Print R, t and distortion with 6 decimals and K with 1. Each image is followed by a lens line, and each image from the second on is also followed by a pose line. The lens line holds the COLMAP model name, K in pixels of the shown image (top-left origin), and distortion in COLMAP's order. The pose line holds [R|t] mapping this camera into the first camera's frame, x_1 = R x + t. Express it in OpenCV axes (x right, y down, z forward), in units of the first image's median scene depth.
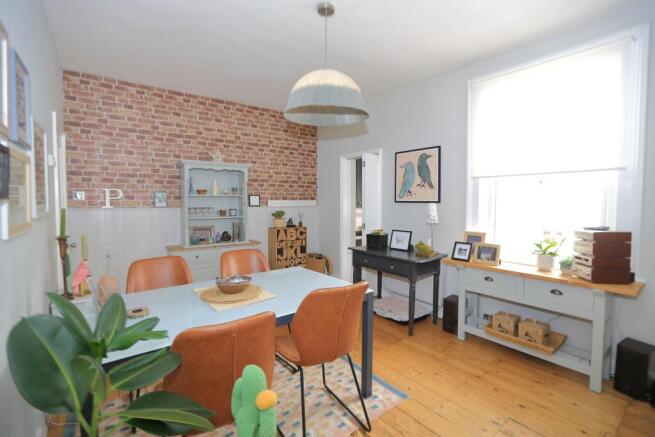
lens RADIAL K [[301.7, 0, 326.1], [0, 301.7, 214.4], [0, 0, 1]] dist [-0.014593, 0.000400]
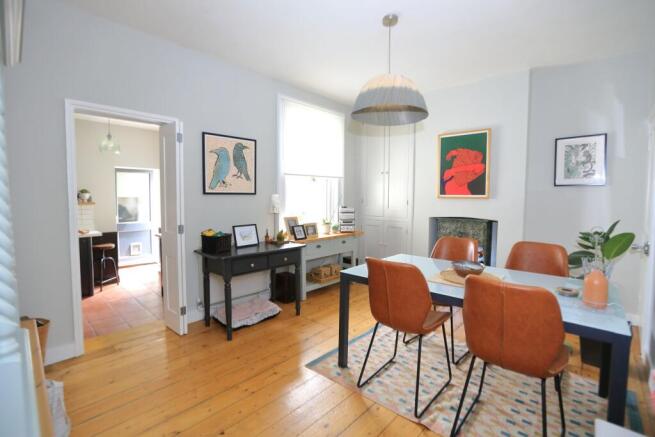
lens RADIAL K [[301.7, 0, 326.1], [0, 301.7, 214.4], [0, 0, 1]] dist [-0.014593, 0.000400]
pose [[-0.133638, -0.069440, 0.988595, -0.679191], [0.036405, 0.996525, 0.074918, -0.037472], [-0.990361, 0.046002, -0.130645, 0.865703]]
